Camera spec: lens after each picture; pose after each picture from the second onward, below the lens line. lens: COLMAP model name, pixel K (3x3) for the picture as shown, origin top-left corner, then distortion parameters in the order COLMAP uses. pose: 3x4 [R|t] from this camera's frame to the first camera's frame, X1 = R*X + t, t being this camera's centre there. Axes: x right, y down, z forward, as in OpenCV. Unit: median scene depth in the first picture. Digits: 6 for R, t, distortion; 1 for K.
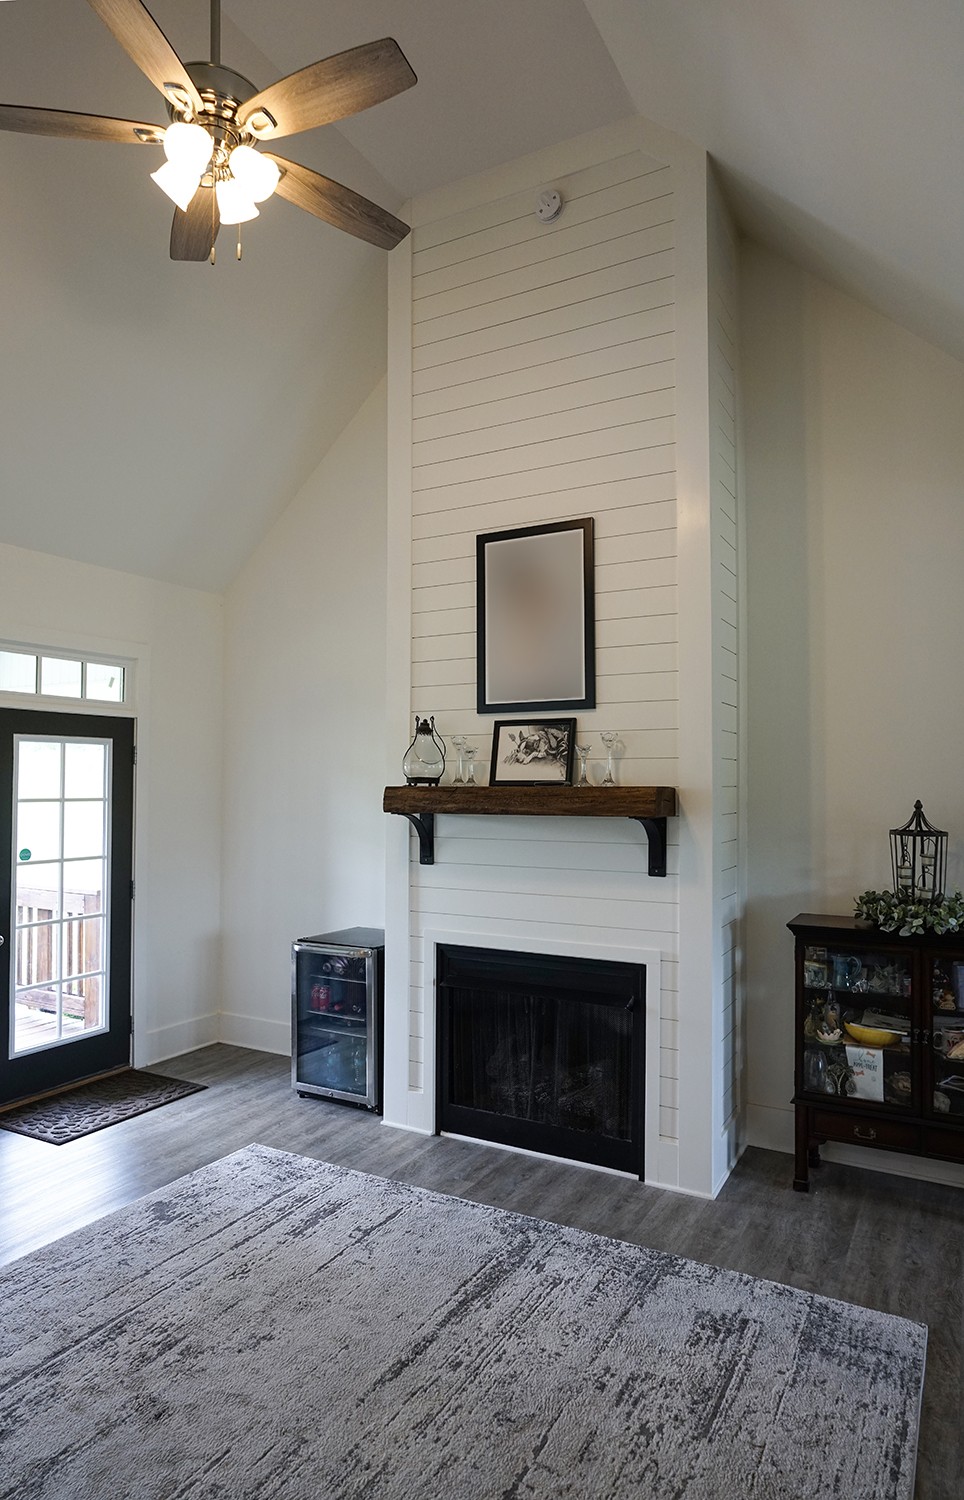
lens RADIAL K [[901.0, 0, 485.4], [0, 901.0, 758.4], [0, 0, 1]] dist [-0.044964, 0.042596]
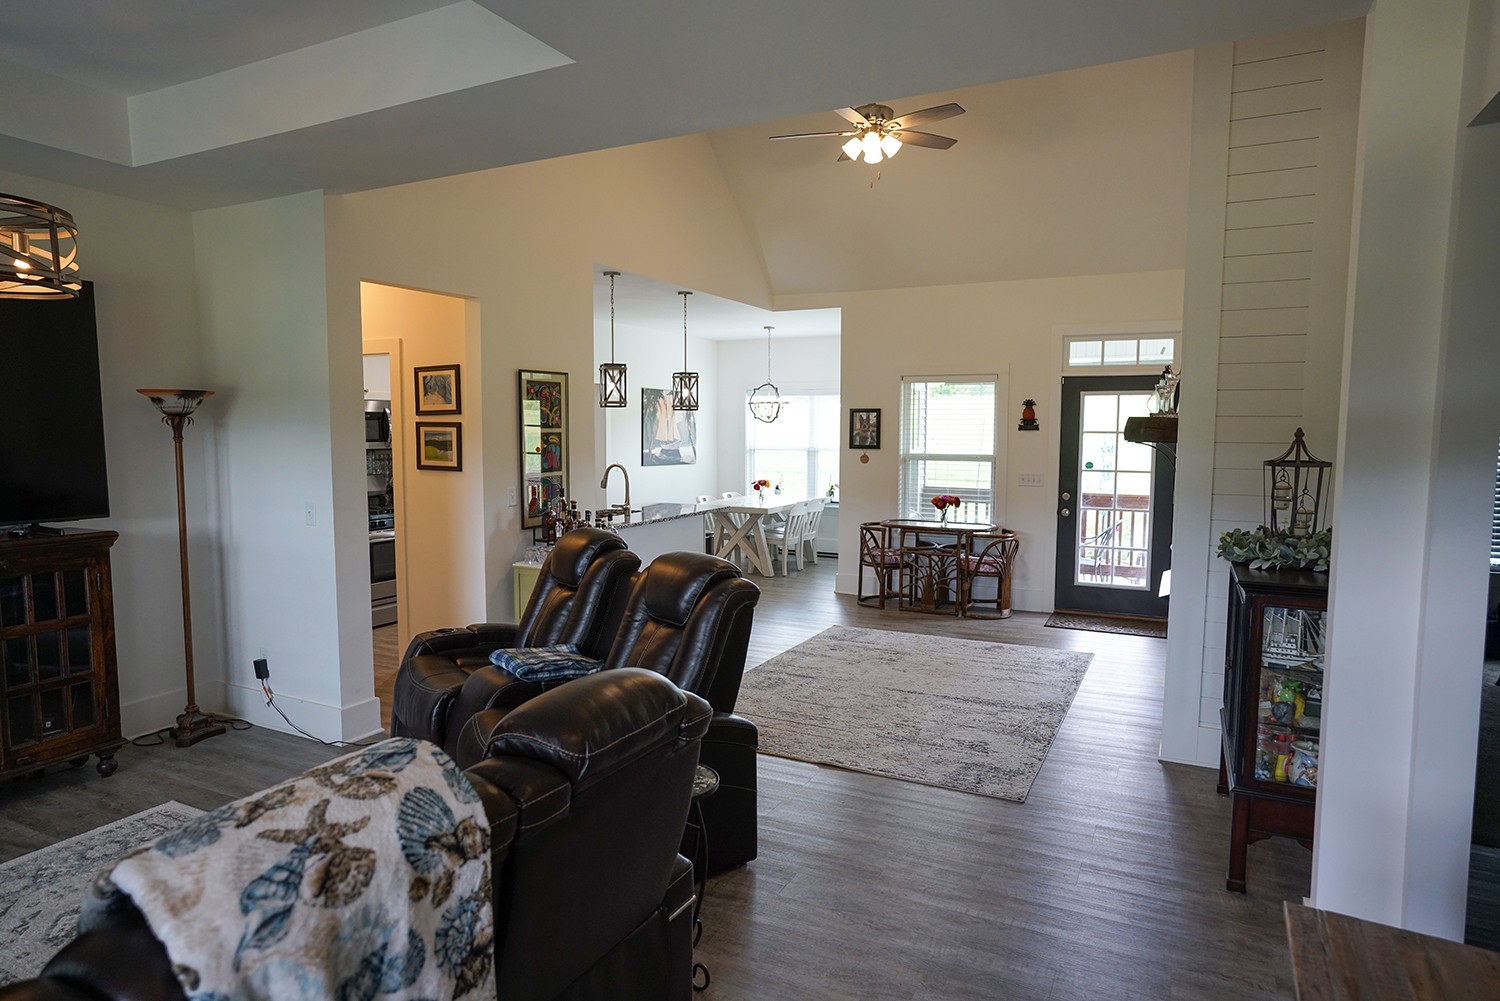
lens RADIAL K [[879.7, 0, 746.0], [0, 879.7, 501.7], [0, 0, 1]] dist [-0.051278, 0.055024]
pose [[0.036141, 0.081685, -0.996003, 1.247245], [0.021694, 0.996355, 0.082501, 0.033348], [0.999111, -0.024588, 0.034237, 0.368481]]
